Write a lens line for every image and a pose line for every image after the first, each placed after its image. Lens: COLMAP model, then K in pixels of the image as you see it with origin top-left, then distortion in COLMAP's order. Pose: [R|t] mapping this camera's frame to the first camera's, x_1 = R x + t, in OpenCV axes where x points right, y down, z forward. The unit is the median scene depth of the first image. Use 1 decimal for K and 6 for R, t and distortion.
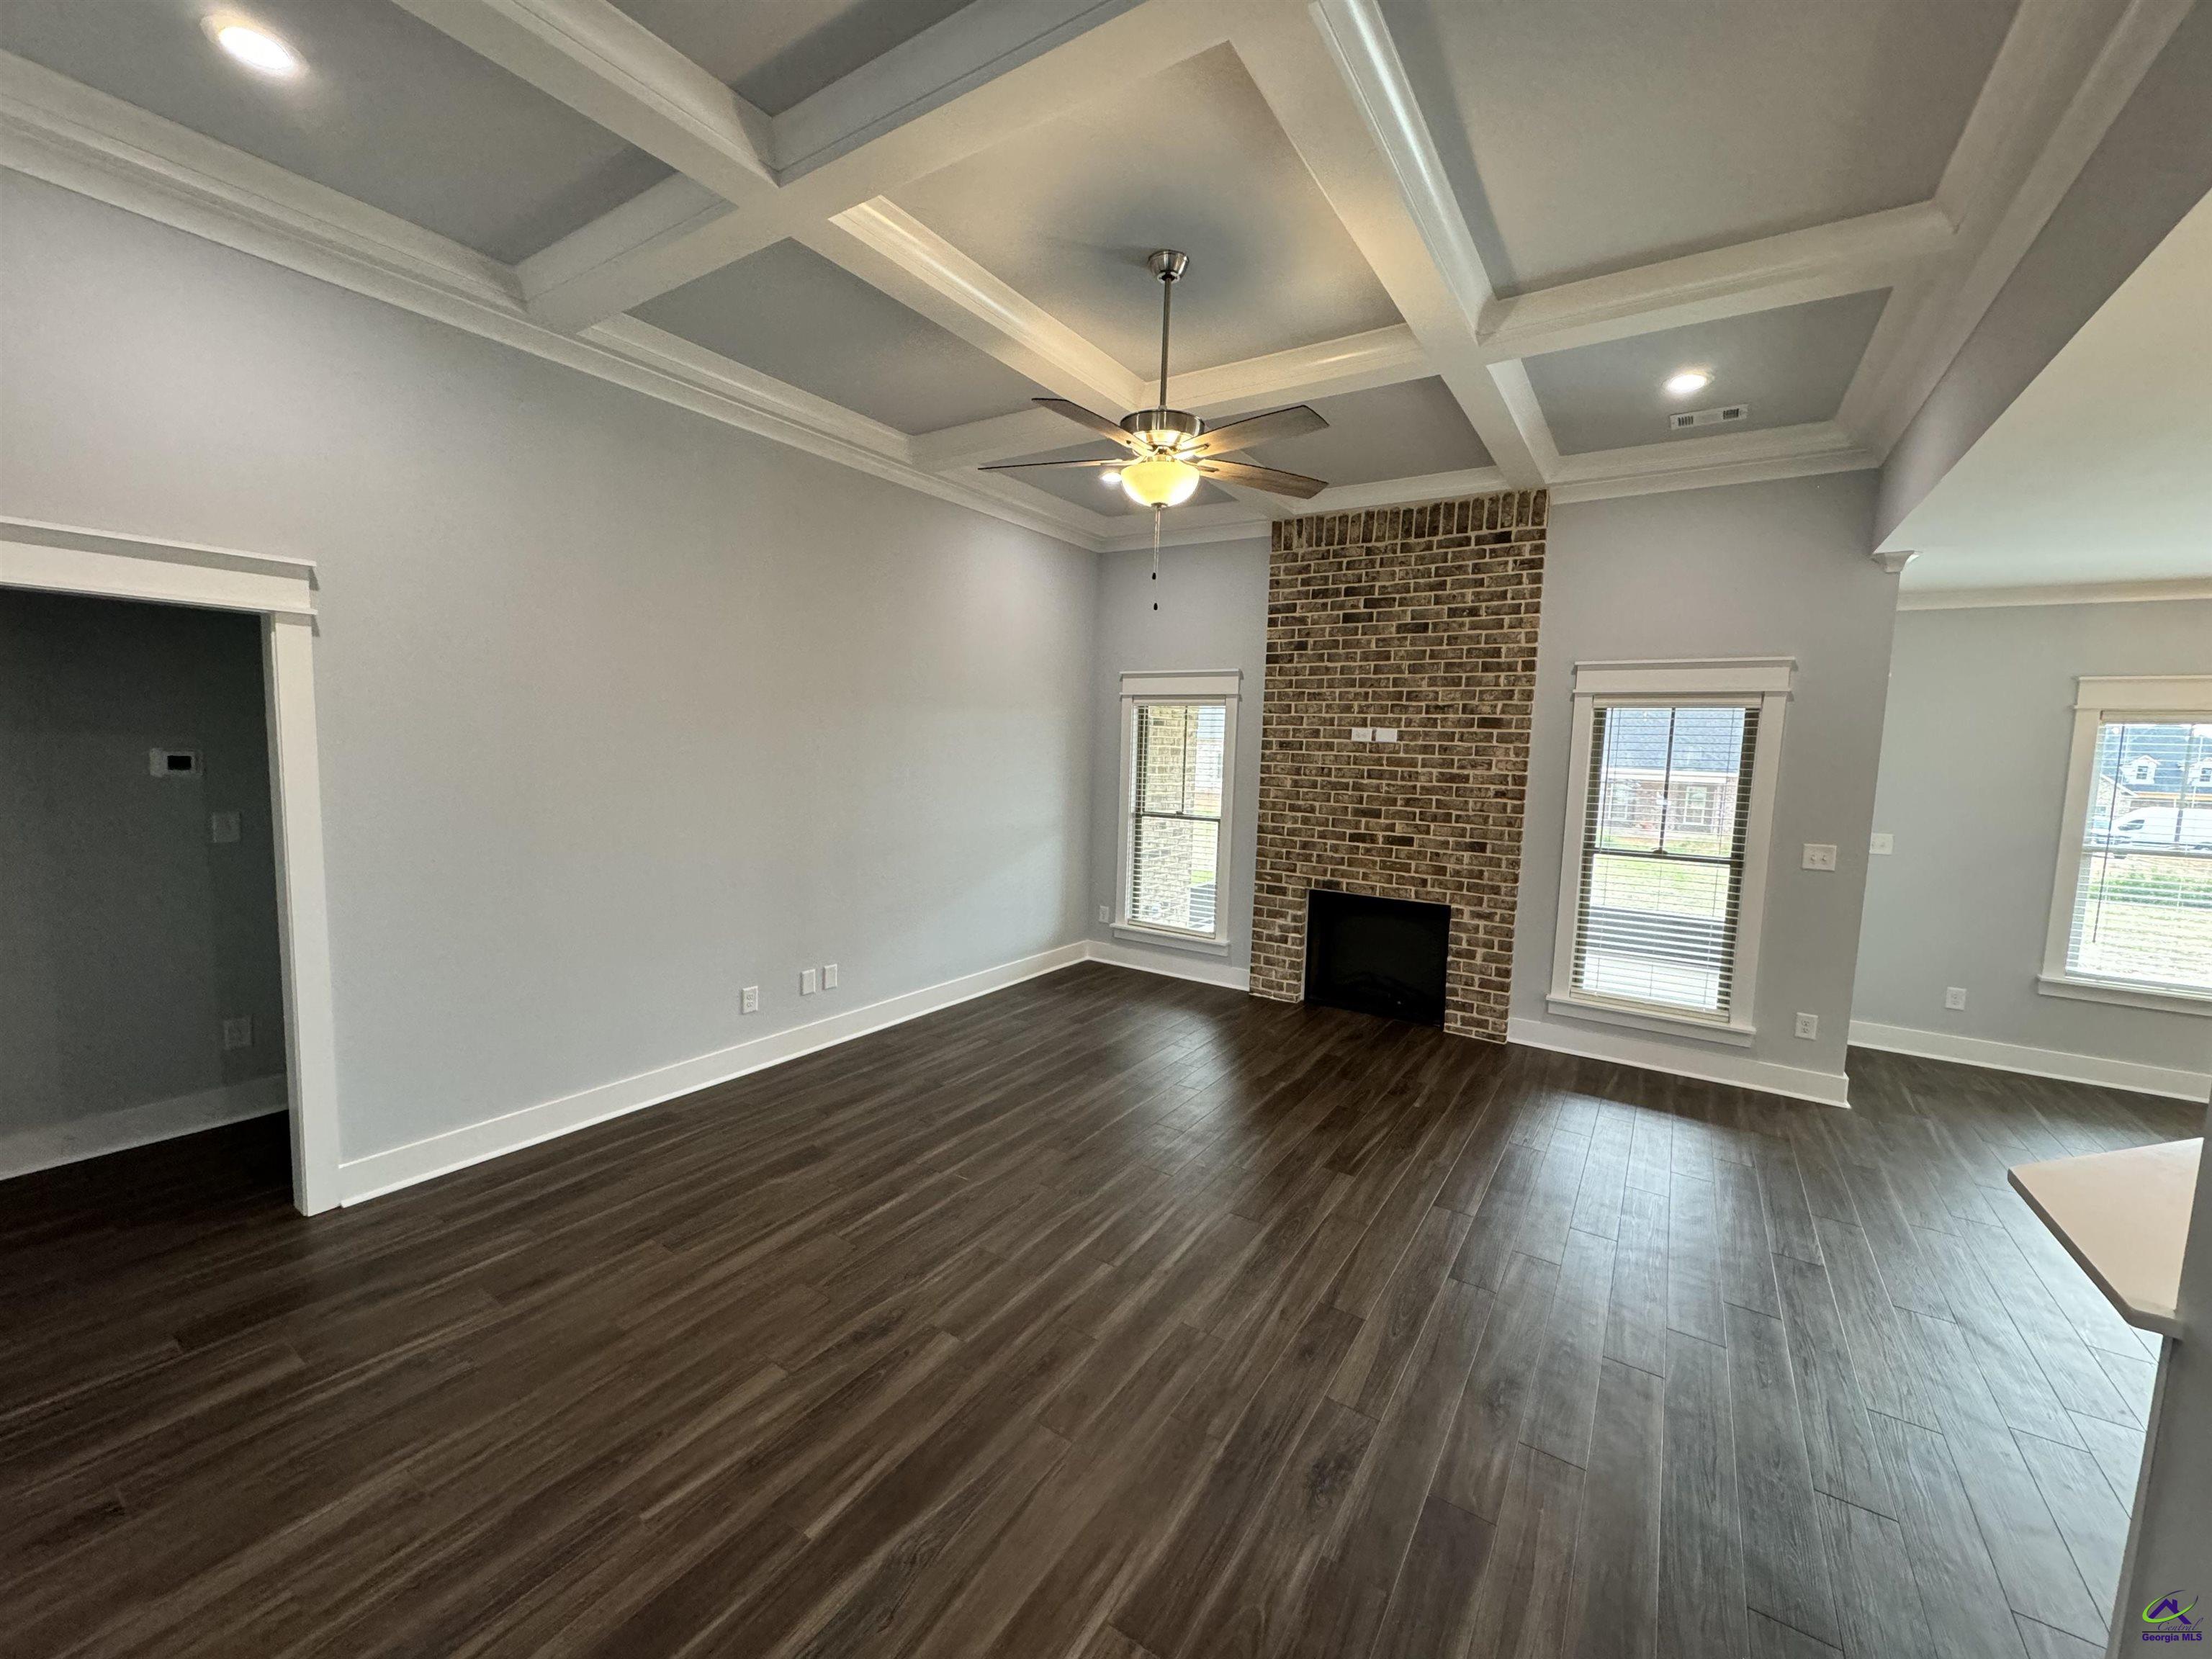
lens RADIAL K [[875.4, 0, 1105.6], [0, 875.4, 824.2], [0, 0, 1]] dist [0.001098, 0.000391]
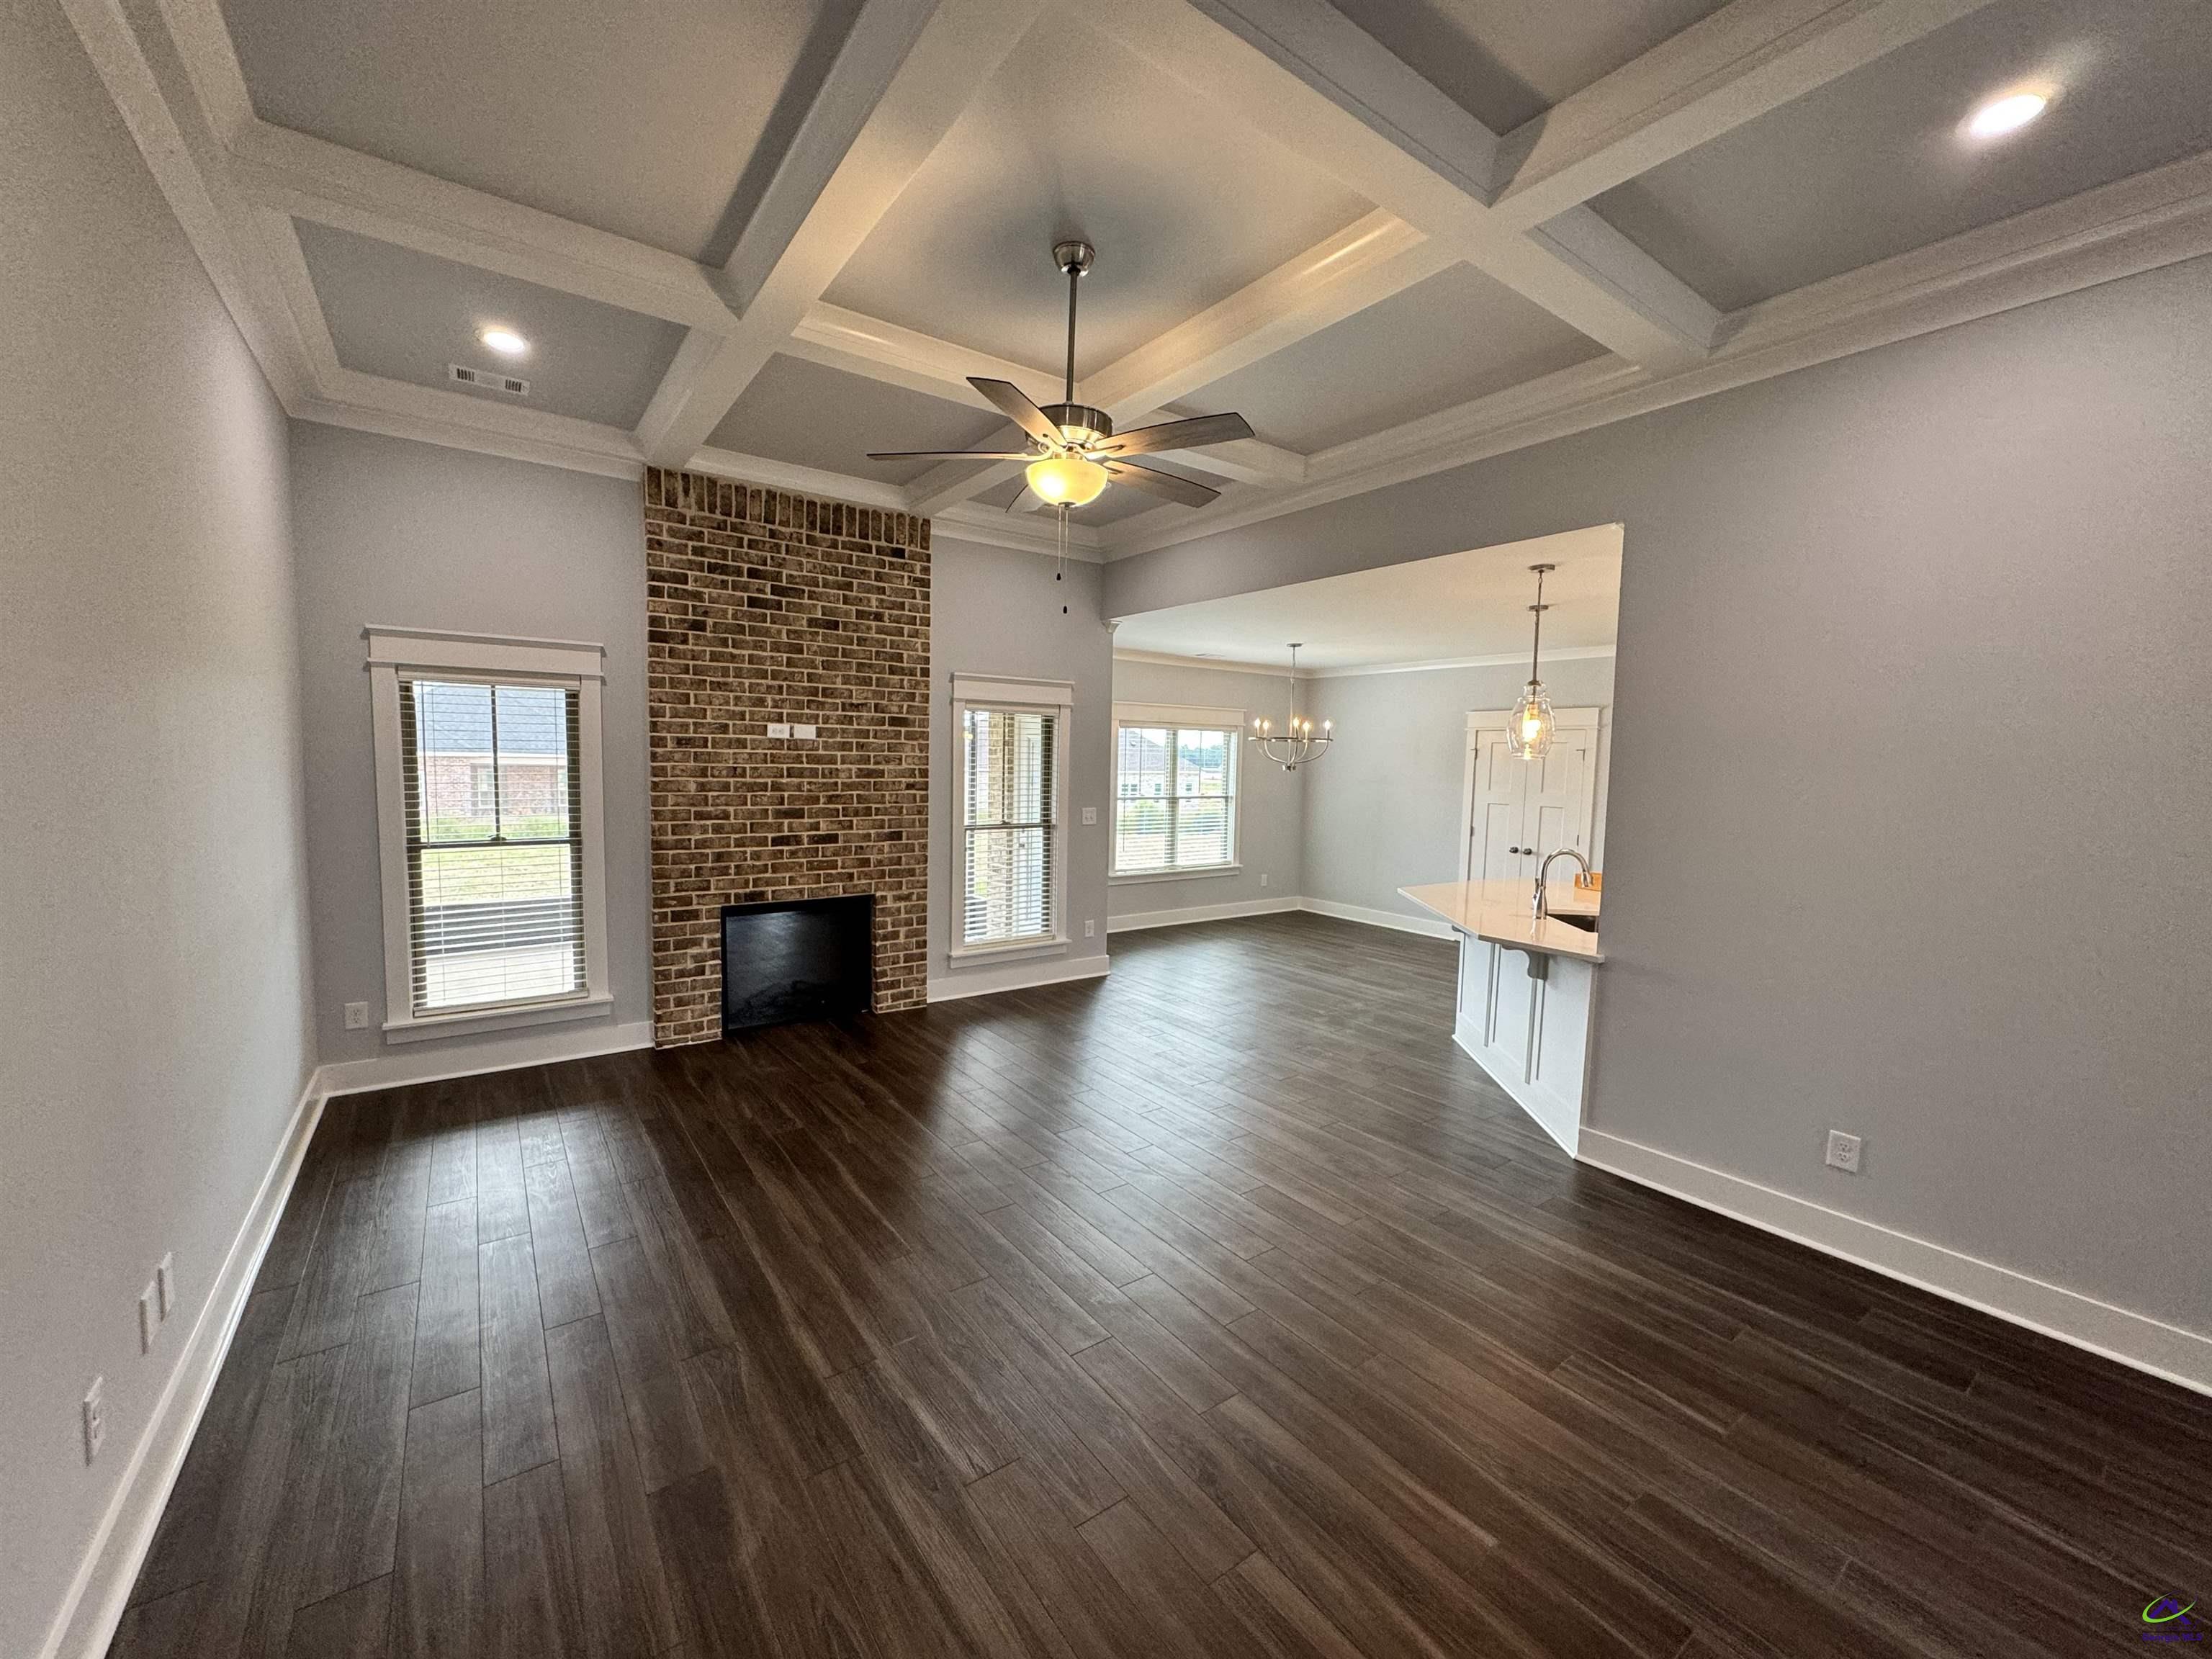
lens RADIAL K [[903.2, 0, 1131.2], [0, 903.2, 828.2], [0, 0, 1]] dist [0.000776, 0.000112]
pose [[0.337587, -0.098203, 0.936158, -0.496399], [0.074514, 0.994210, 0.077422, -0.045756], [-0.938340, 0.043620, 0.342950, 0.322277]]
